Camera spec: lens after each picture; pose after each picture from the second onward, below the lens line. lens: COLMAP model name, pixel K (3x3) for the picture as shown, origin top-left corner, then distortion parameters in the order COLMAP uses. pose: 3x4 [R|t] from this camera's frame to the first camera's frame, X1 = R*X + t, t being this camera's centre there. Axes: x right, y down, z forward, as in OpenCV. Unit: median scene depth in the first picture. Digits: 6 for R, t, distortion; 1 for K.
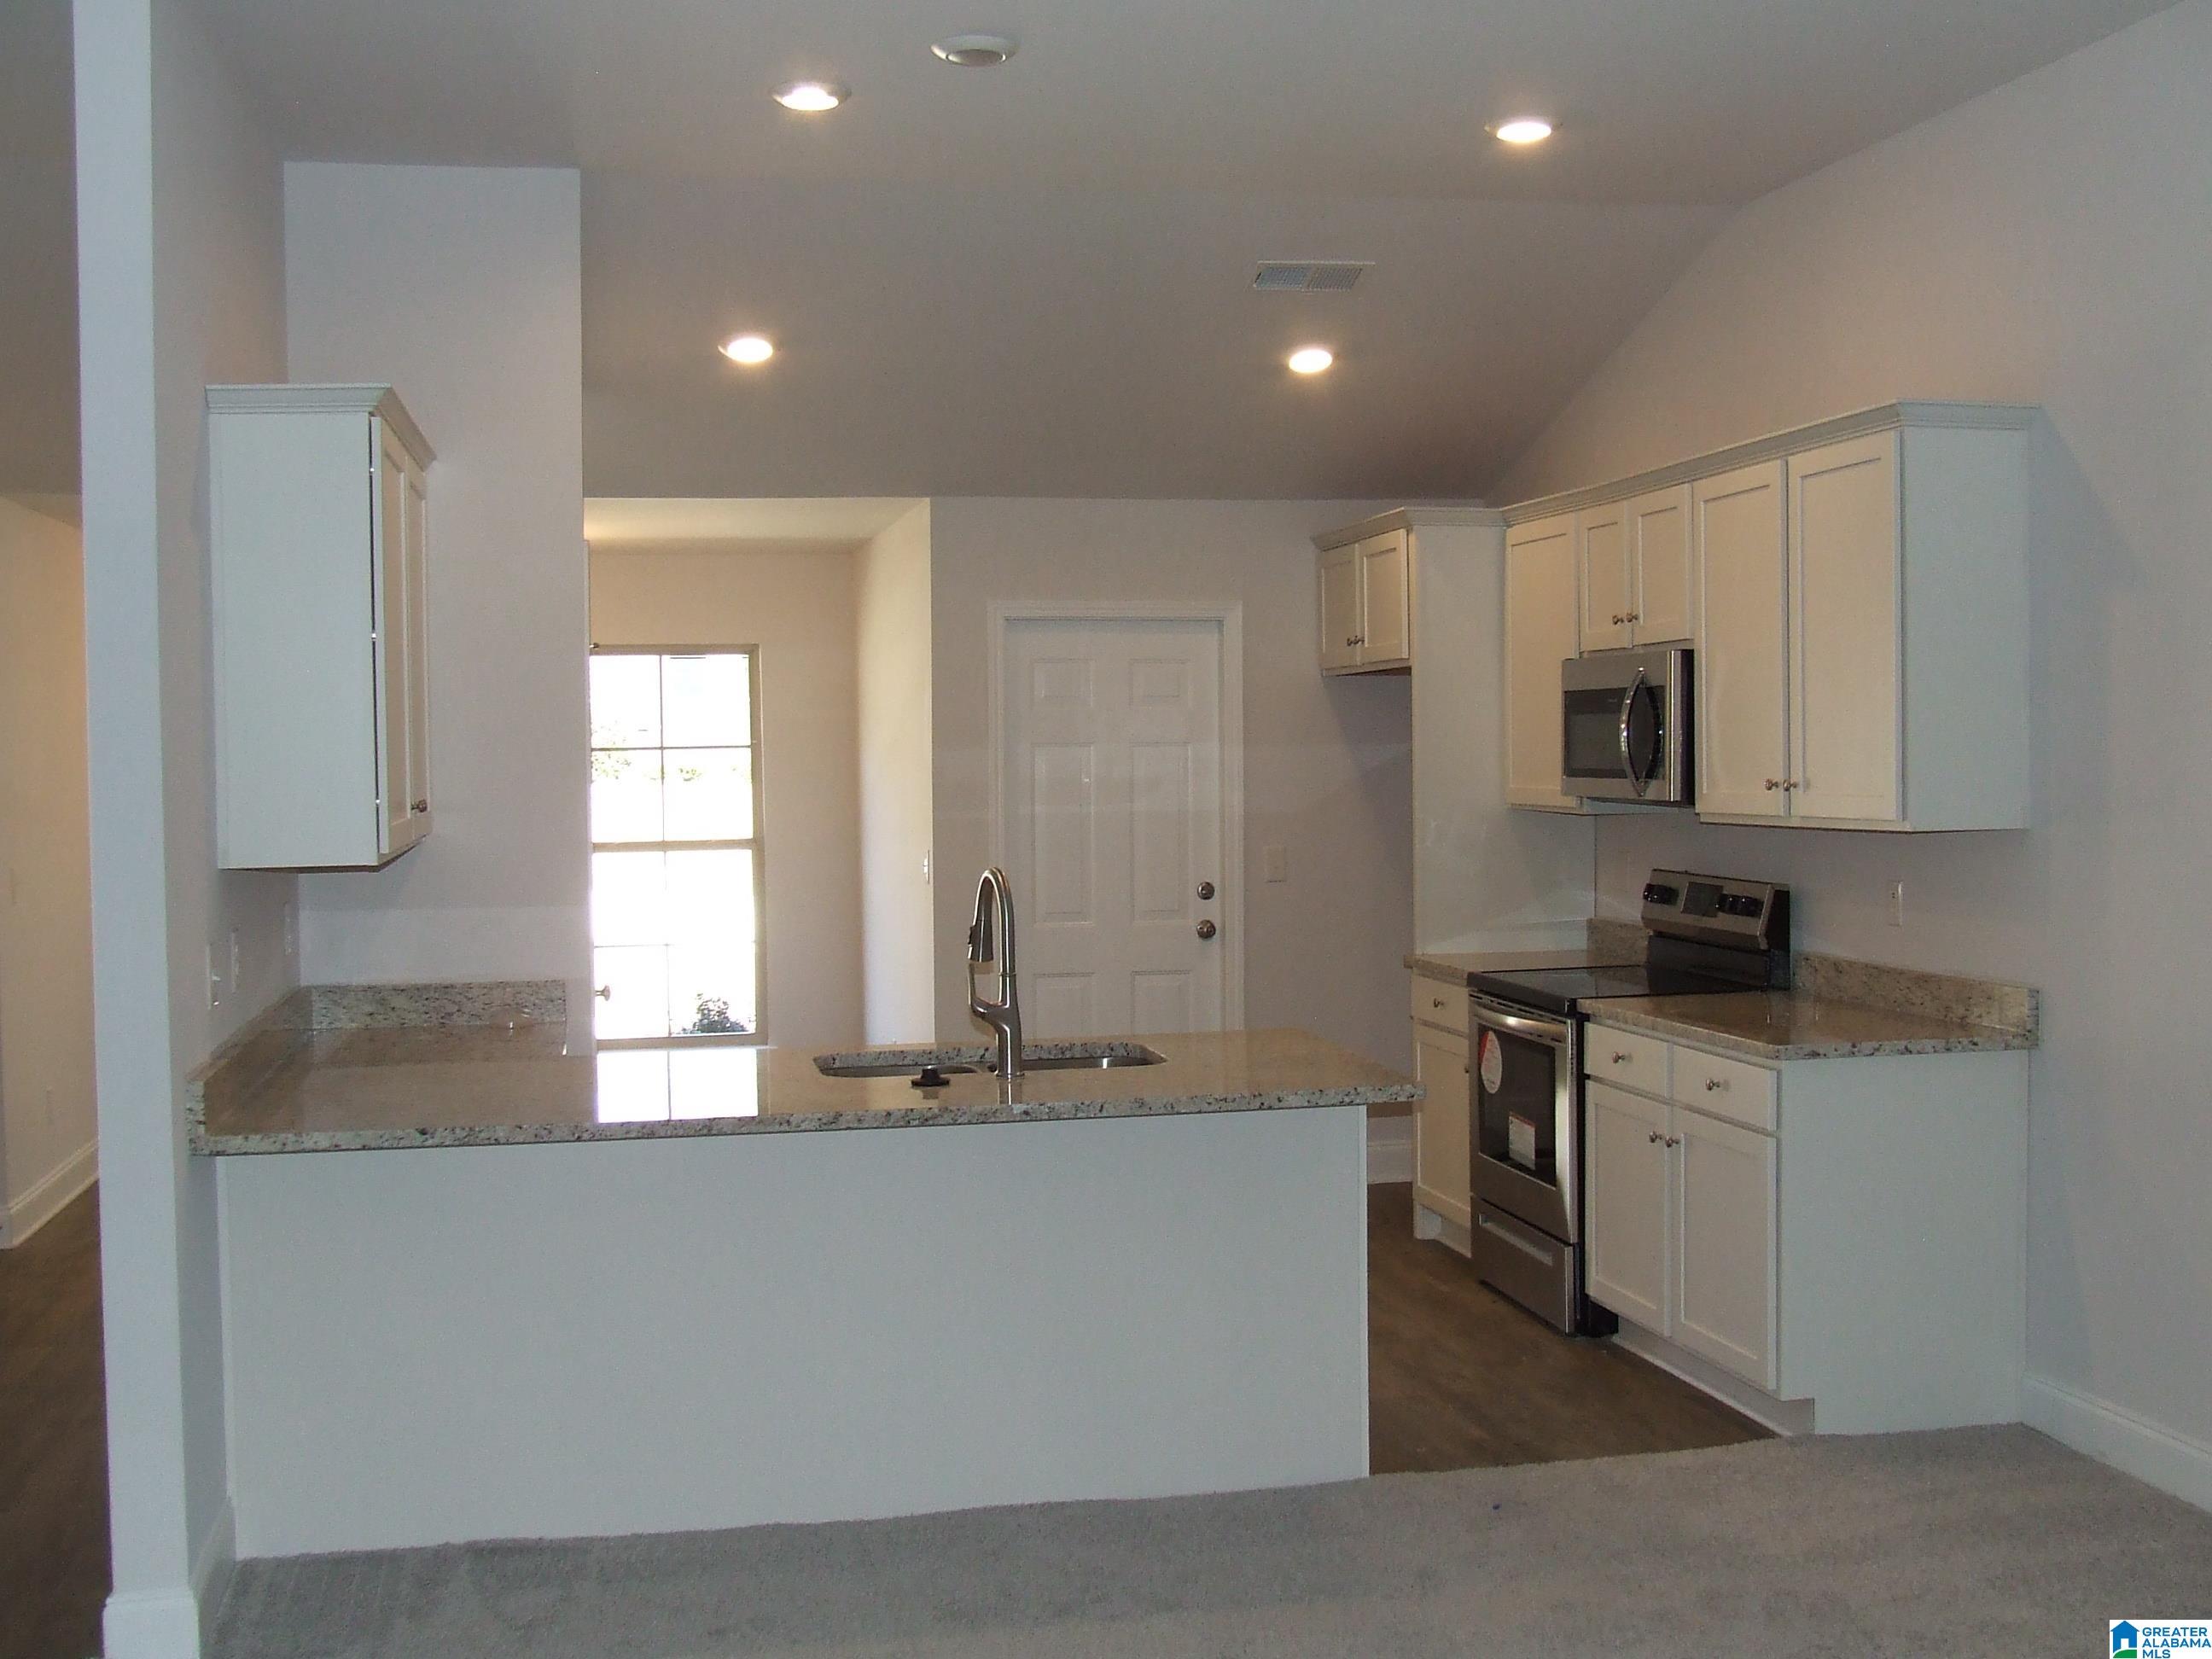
lens RADIAL K [[2423.7, 0, 1091.4], [0, 2423.7, 834.9], [0, 0, 1]] dist [-0.092027, 0.128611]
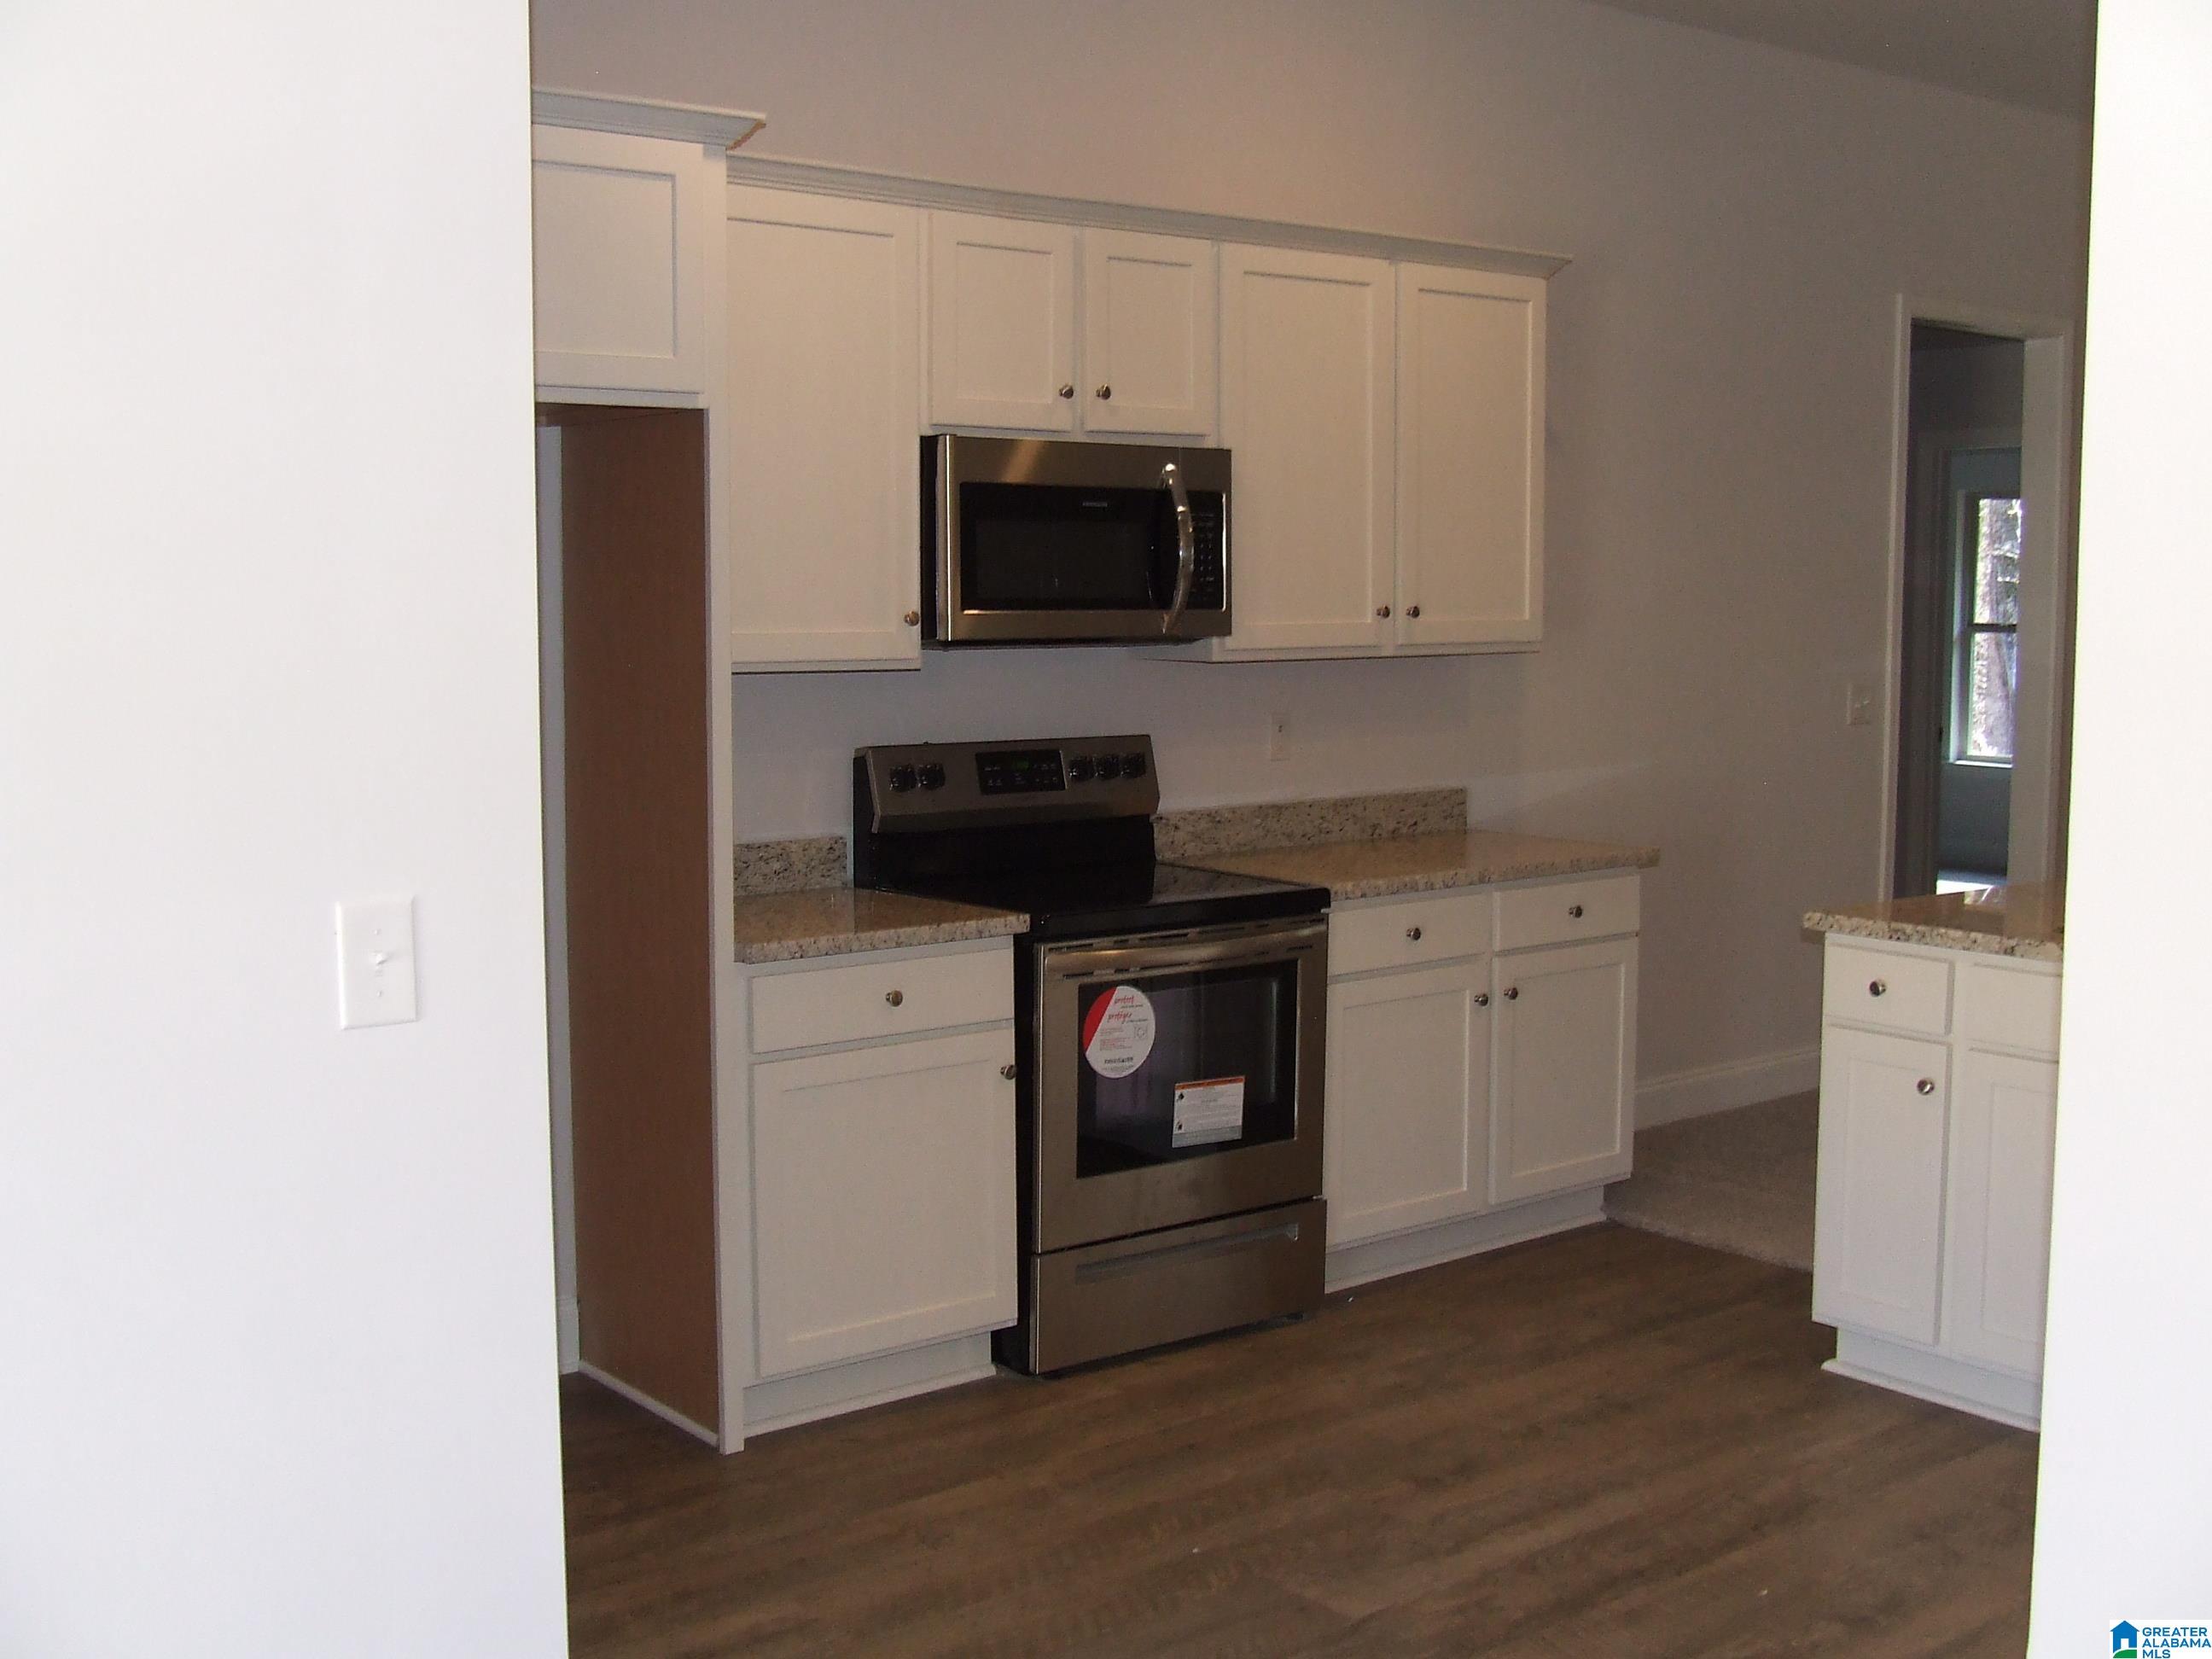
lens RADIAL K [[2423.7, 0, 1091.4], [0, 2423.7, 834.9], [0, 0, 1]] dist [-0.092027, 0.128611]
pose [[-0.455793, -0.088984, 0.885626, -0.492099], [0.027819, 0.993080, 0.114098, -0.044870], [-0.889651, 0.076643, -0.450164, 1.504100]]
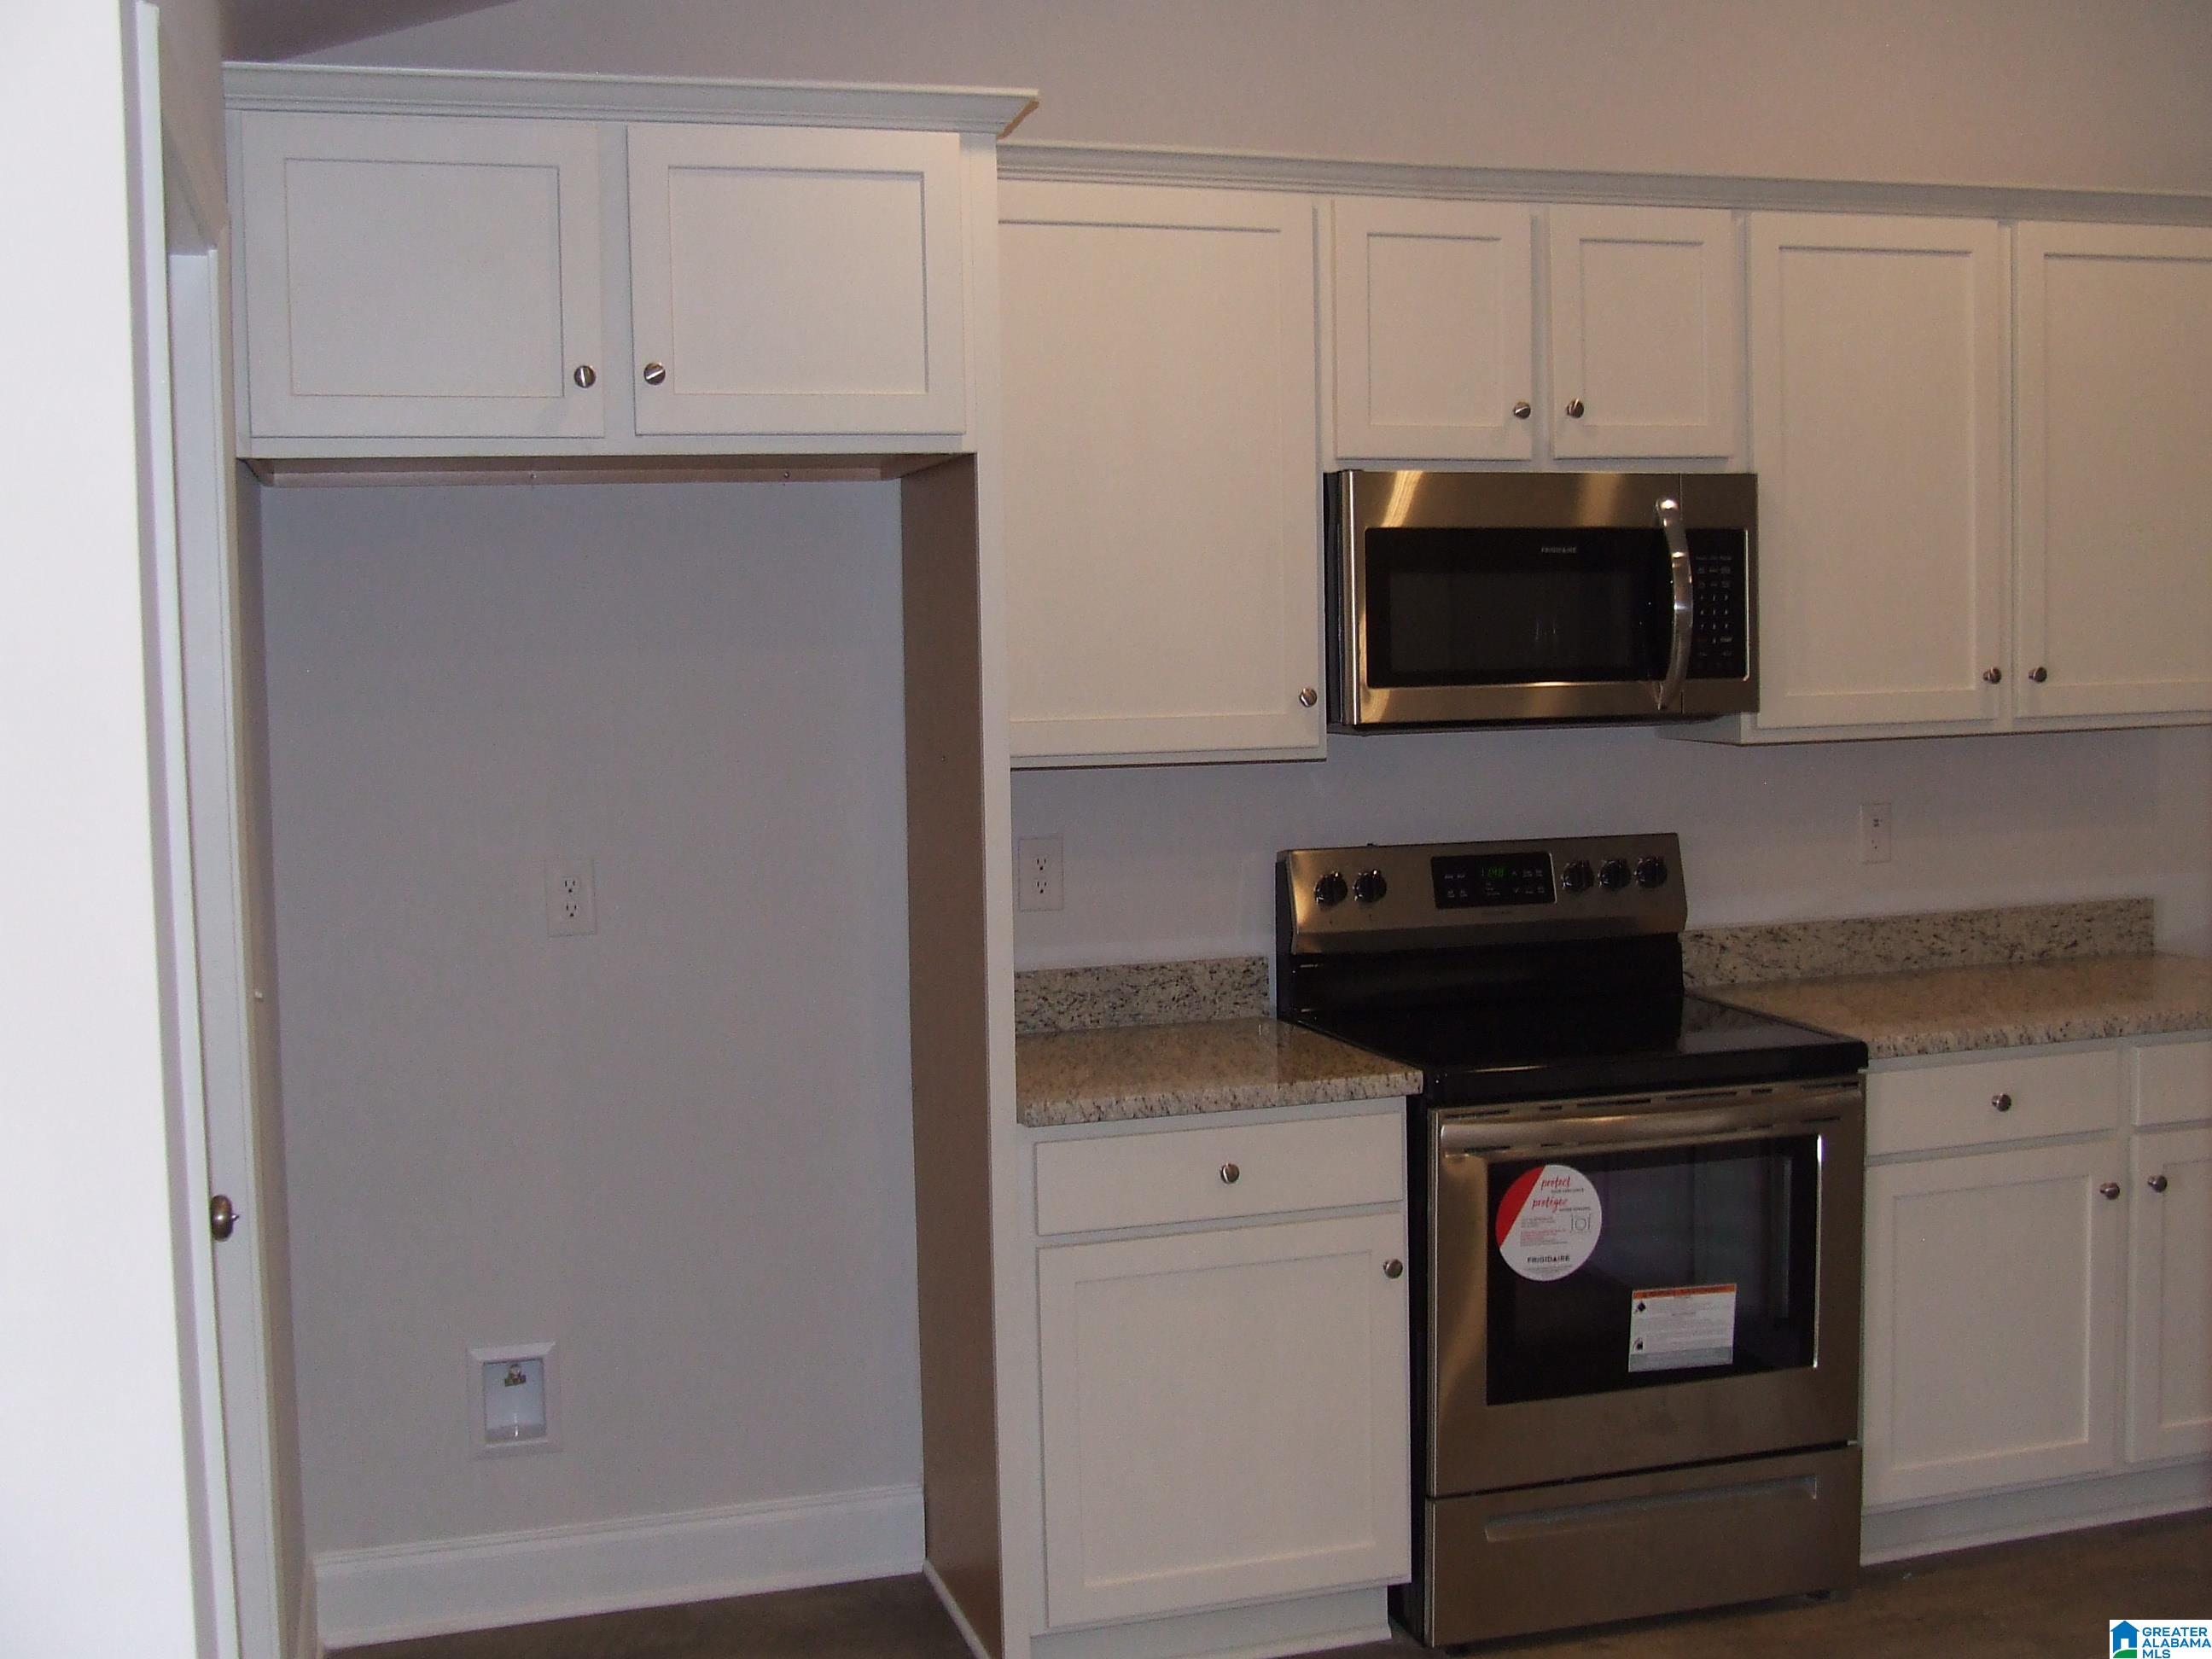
lens RADIAL K [[2458.7, 0, 1106.0], [0, 2458.7, 829.5], [0, 0, 1]] dist [-0.097458, 0.141734]
pose [[-0.102859, -0.076003, 0.991788, -0.404425], [0.050374, 0.995399, 0.081504, -0.047455], [-0.993420, 0.058344, -0.098557, 1.315674]]
